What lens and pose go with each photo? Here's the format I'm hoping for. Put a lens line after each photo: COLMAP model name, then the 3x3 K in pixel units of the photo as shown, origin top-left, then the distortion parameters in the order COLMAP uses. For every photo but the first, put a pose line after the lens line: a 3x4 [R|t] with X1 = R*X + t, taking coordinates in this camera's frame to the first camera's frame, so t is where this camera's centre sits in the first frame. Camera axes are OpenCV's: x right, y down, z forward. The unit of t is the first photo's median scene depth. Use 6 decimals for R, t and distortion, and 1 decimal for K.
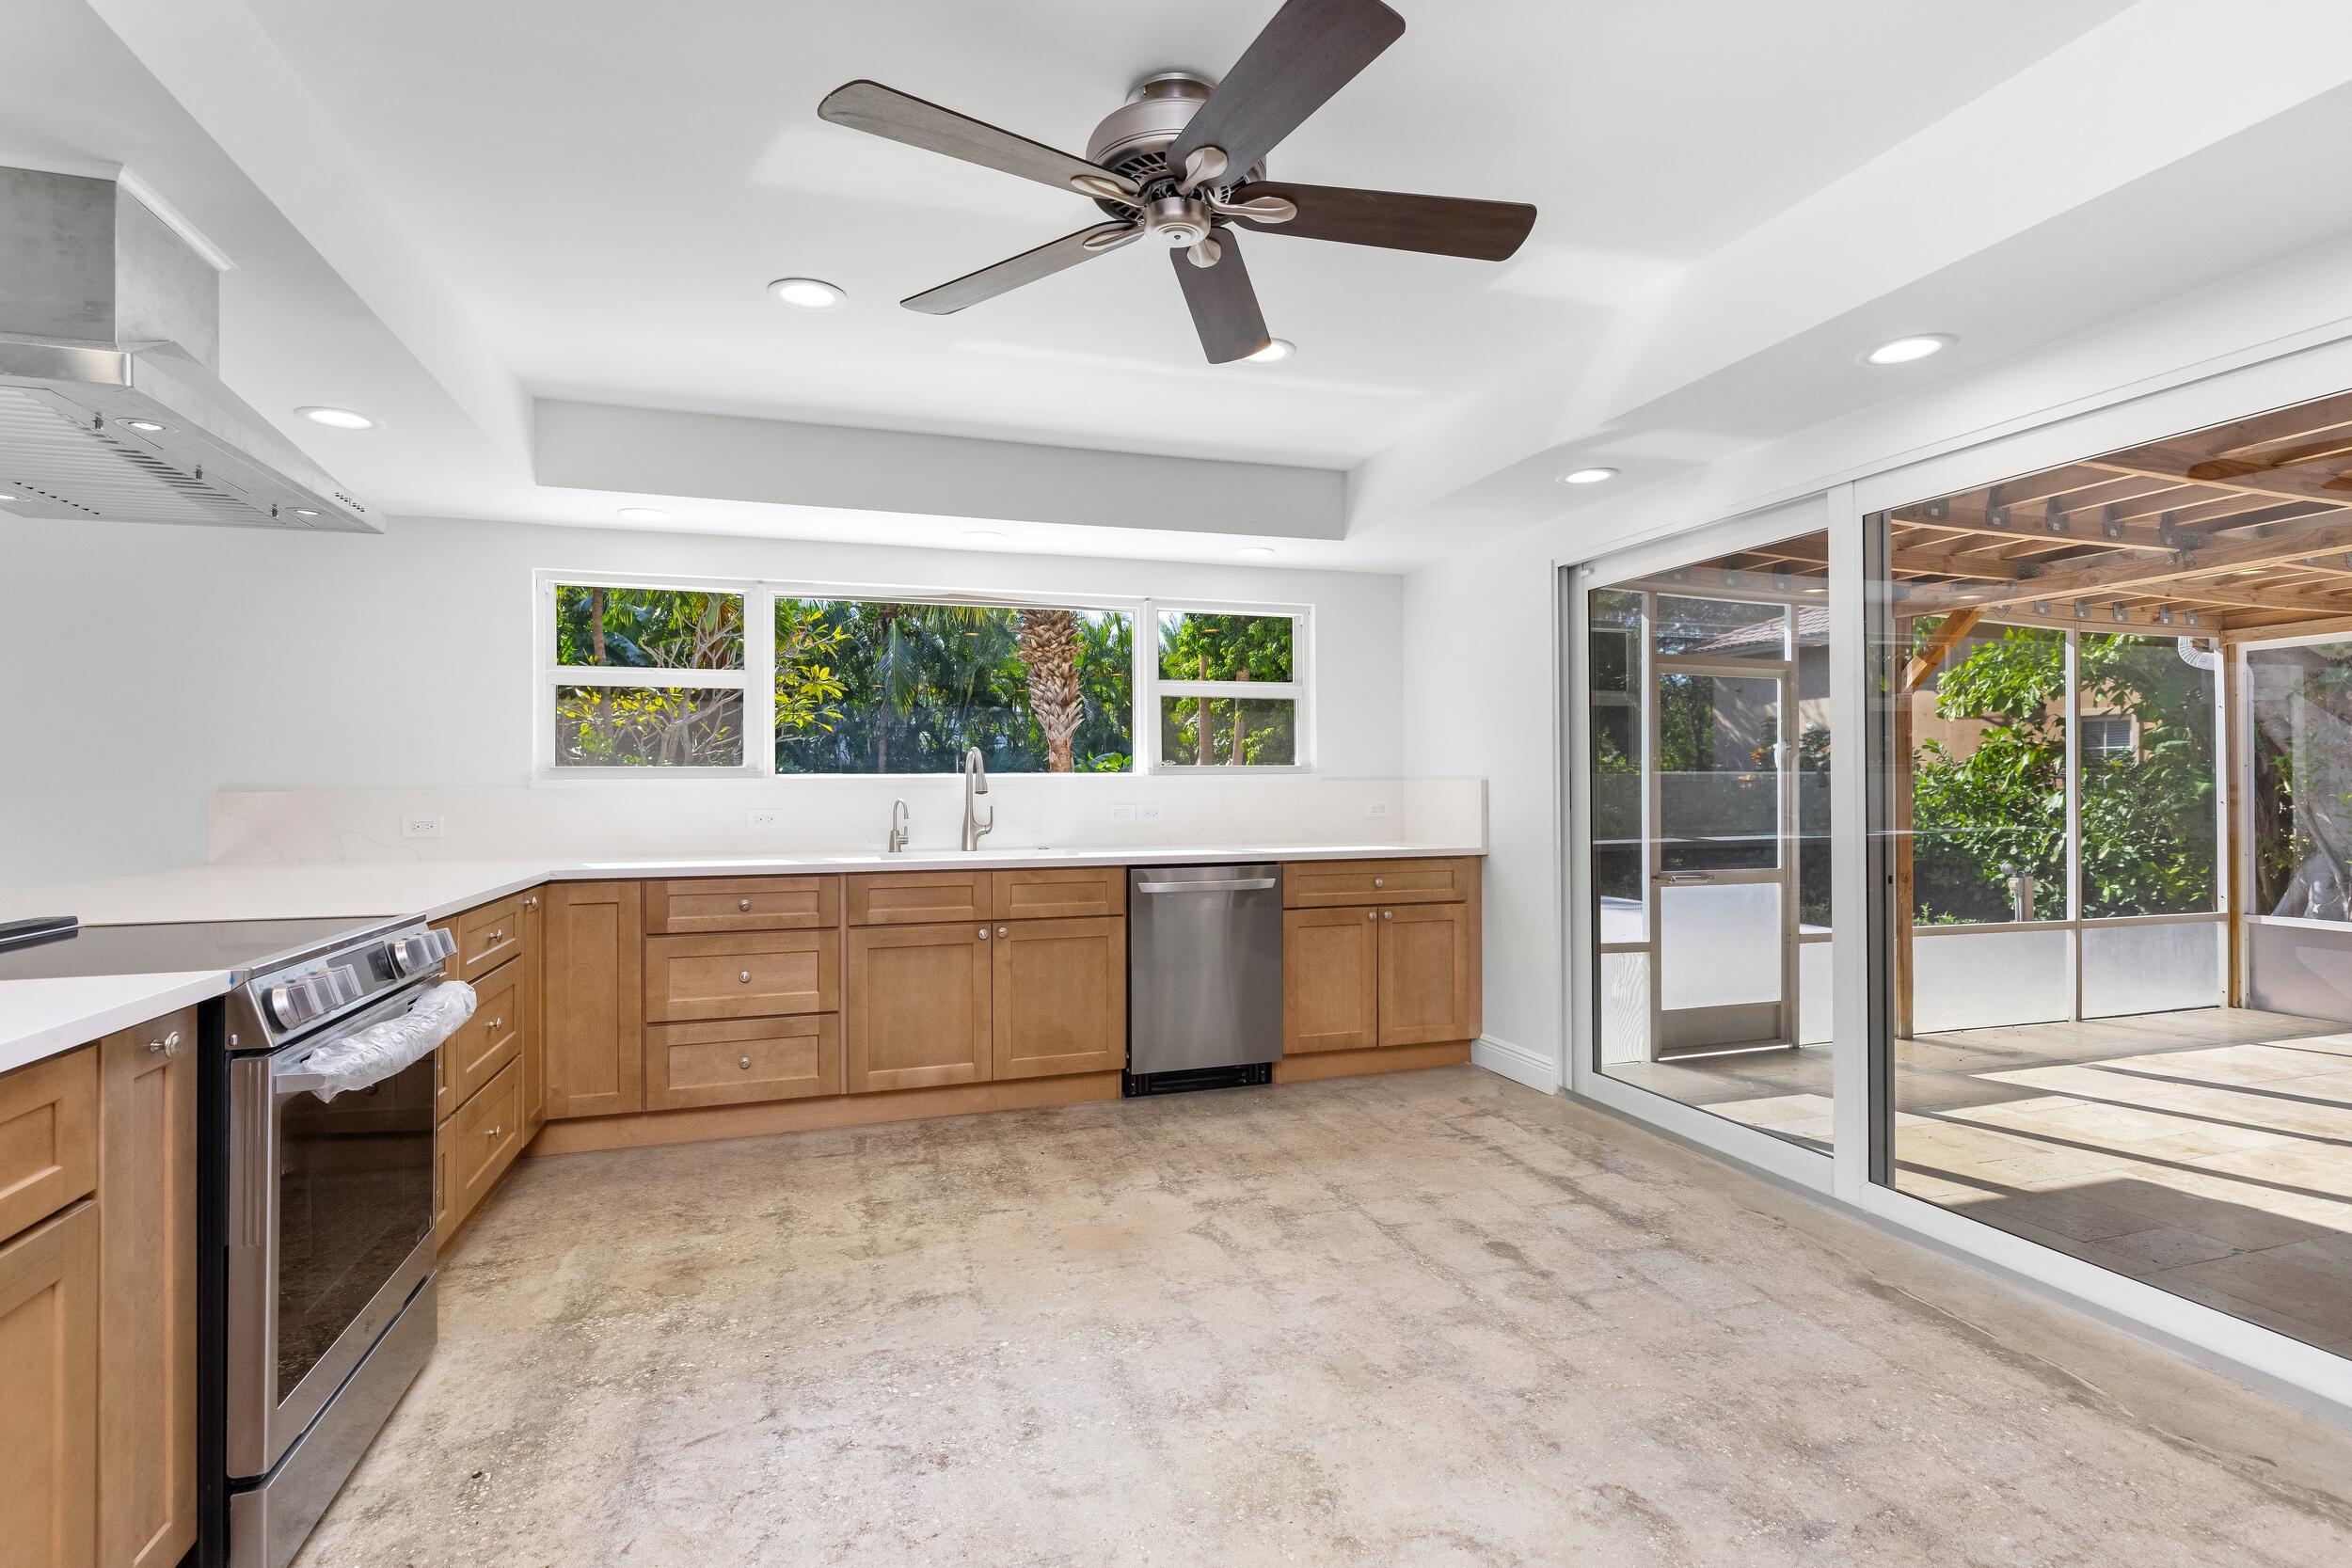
lens RADIAL K [[1104.3, 0, 1178.4], [0, 1104.3, 773.9], [0, 0, 1]] dist [-0.002245, 0.000035]
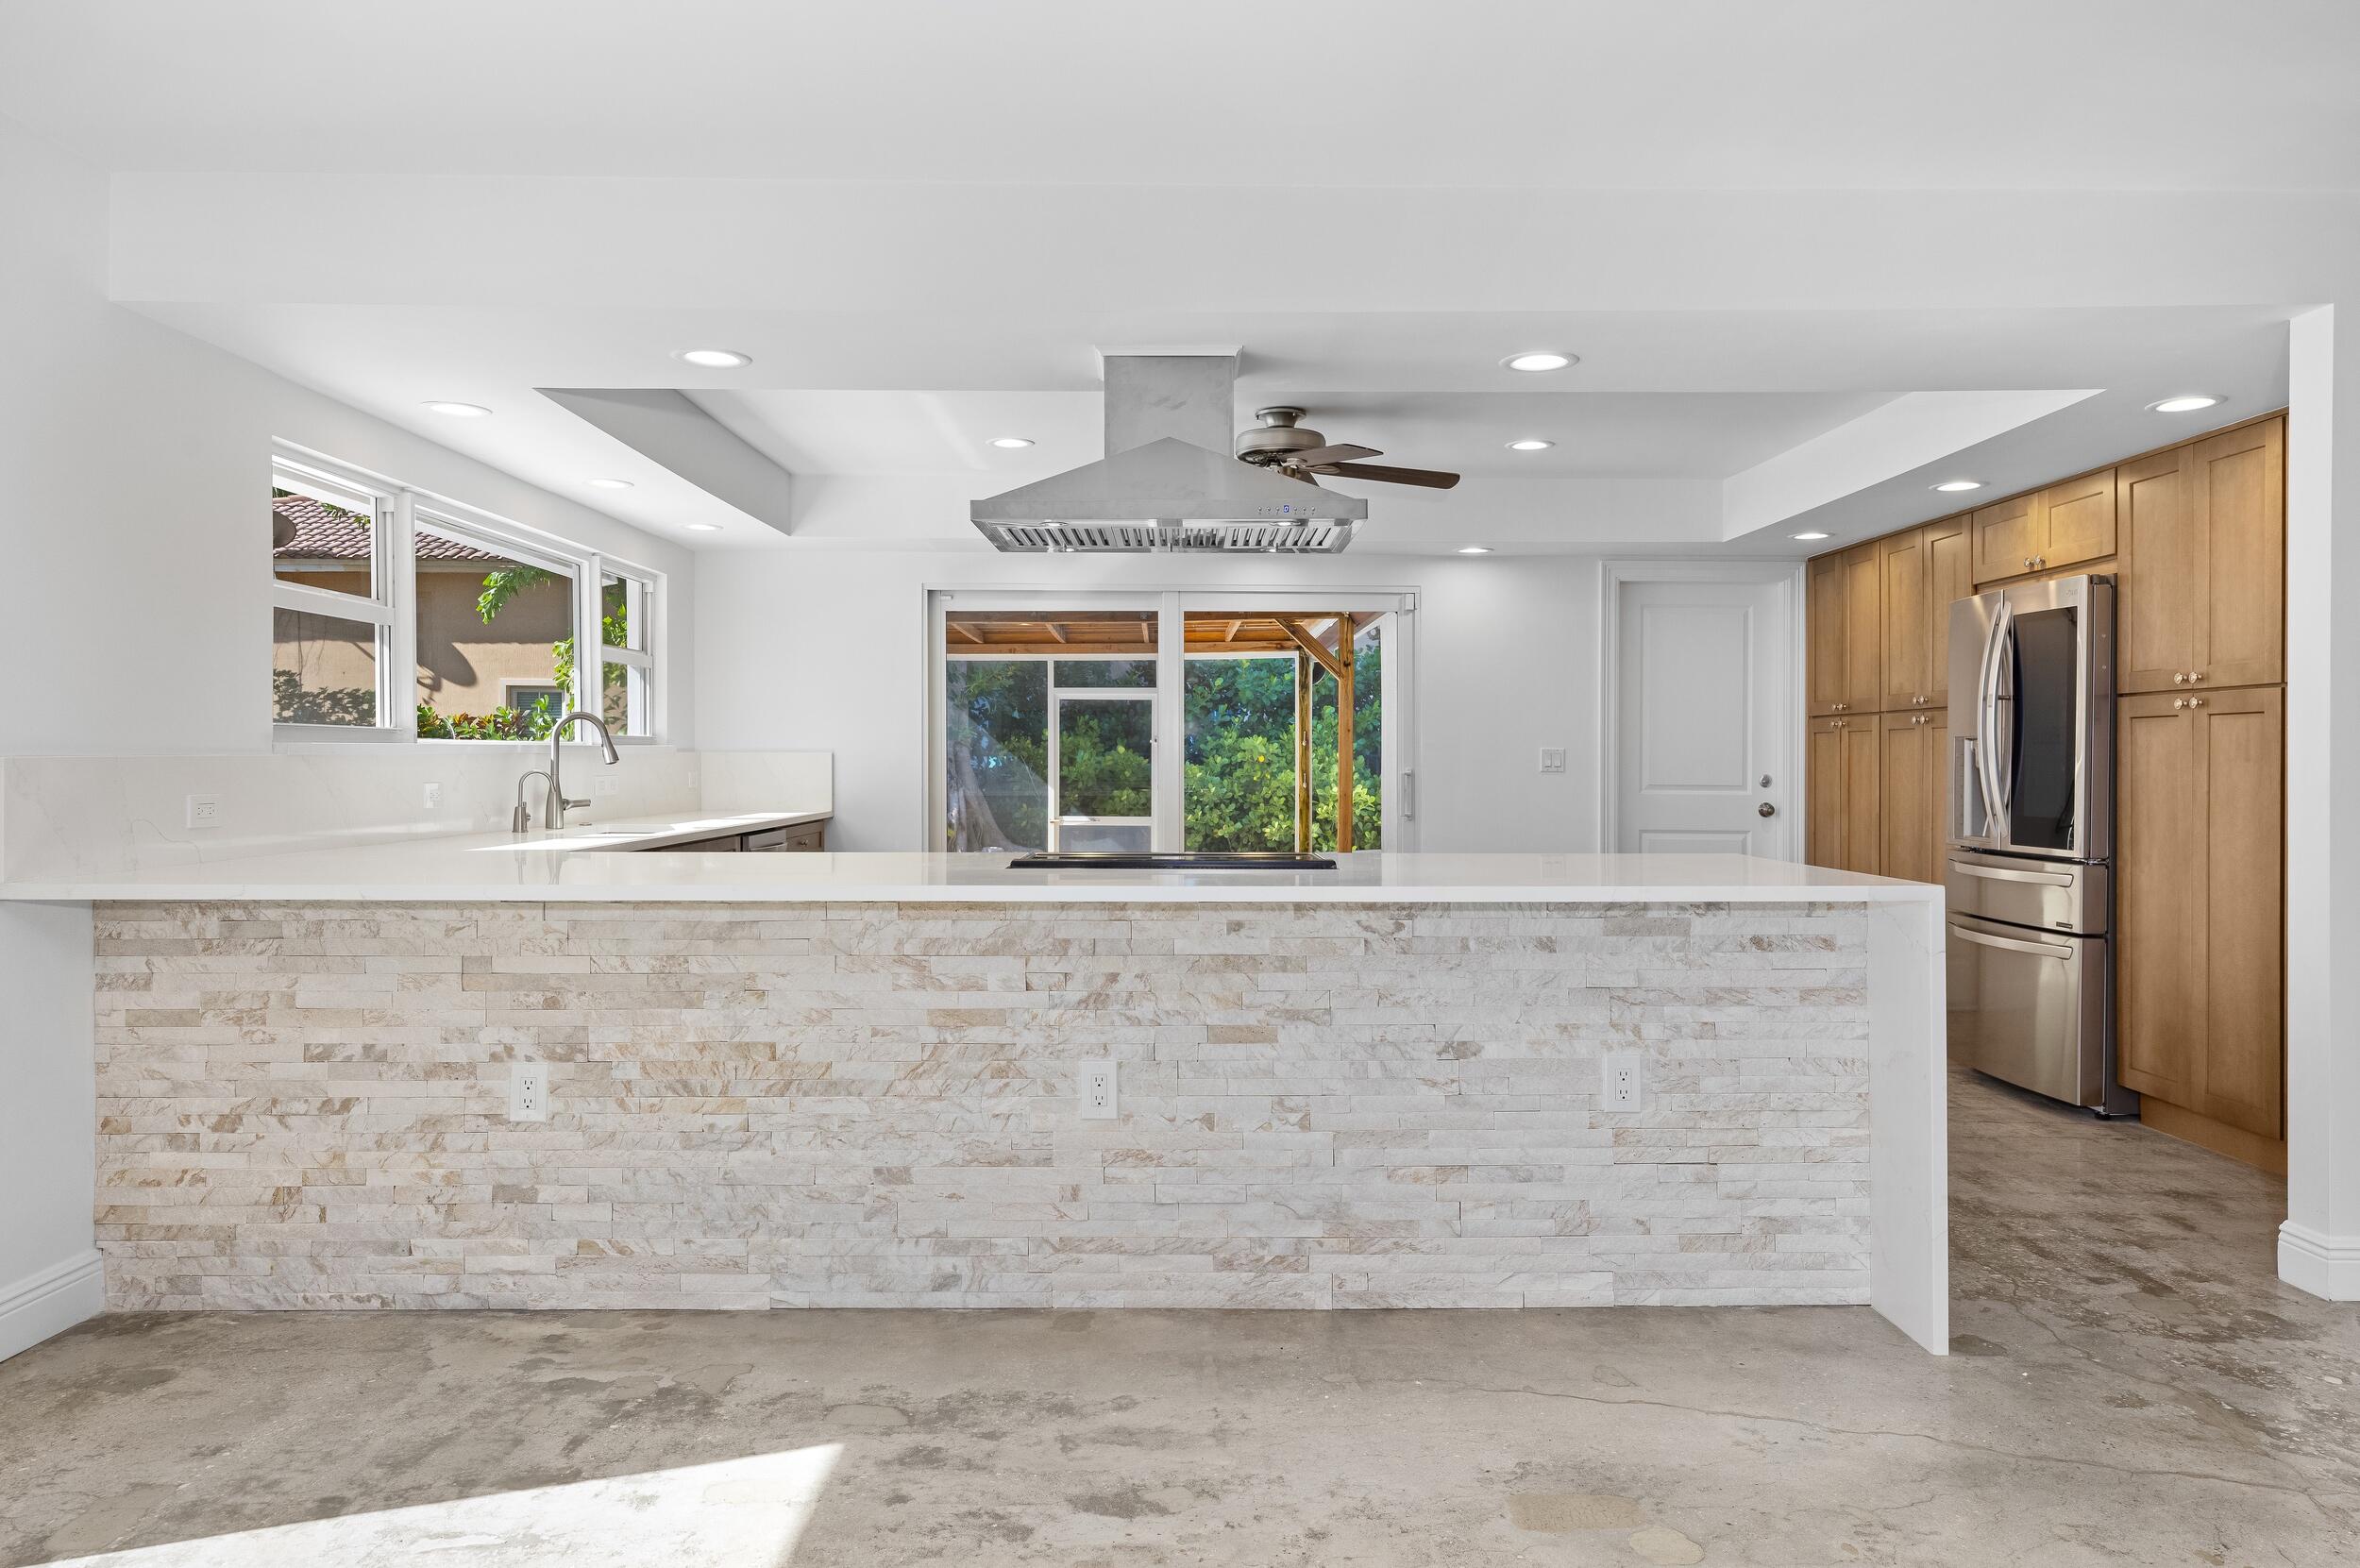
lens RADIAL K [[1582.1, 0, 1195.3], [0, 1582.1, 752.8], [0, 0, 1]] dist [0.009863, 0.003575]
pose [[0.298621, 0.007386, 0.954343, -1.320653], [-0.014607, 0.999888, -0.003167, 0.006384], [-0.954260, -0.012995, 0.298696, 0.142429]]
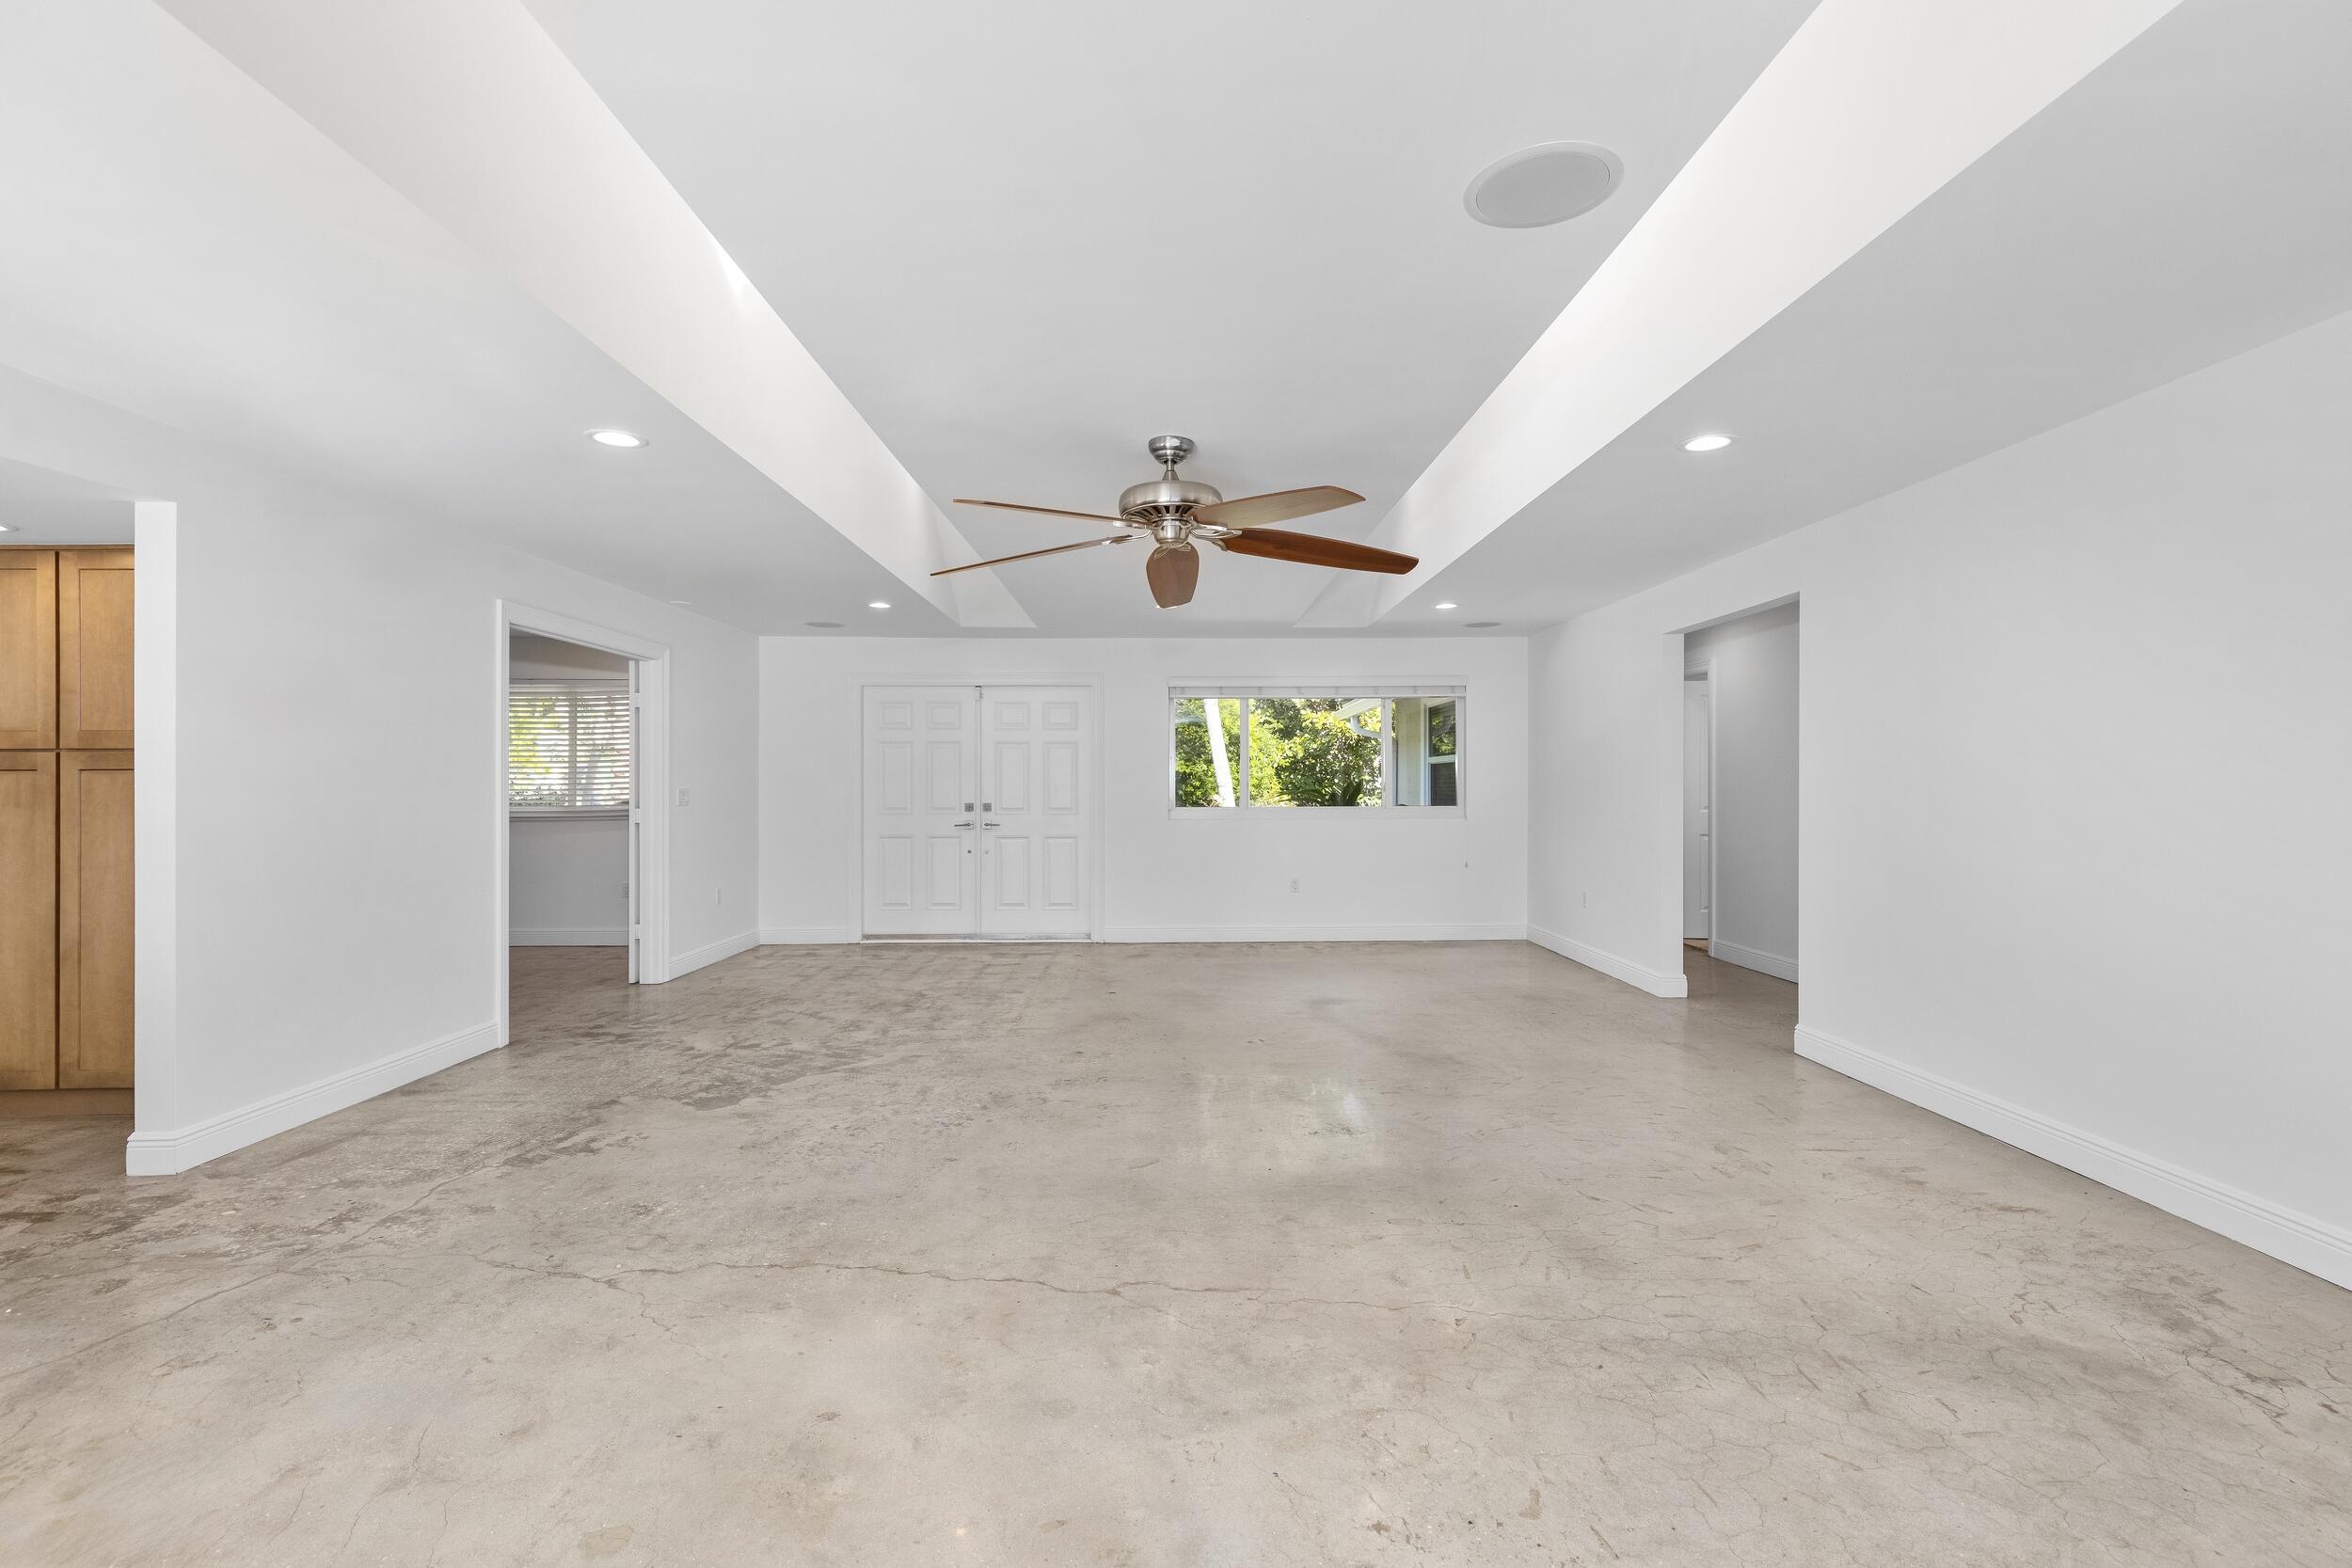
lens RADIAL K [[1054.8, 0, 1171.3], [0, 1054.8, 783.3], [0, 0, 1]] dist [0.007178, 0.000014]
pose [[-0.954143, 0.004522, 0.299316, -1.331026], [0.001912, 0.999958, -0.009011, -0.012756], [-0.299344, -0.008025, -0.954111, 0.378032]]
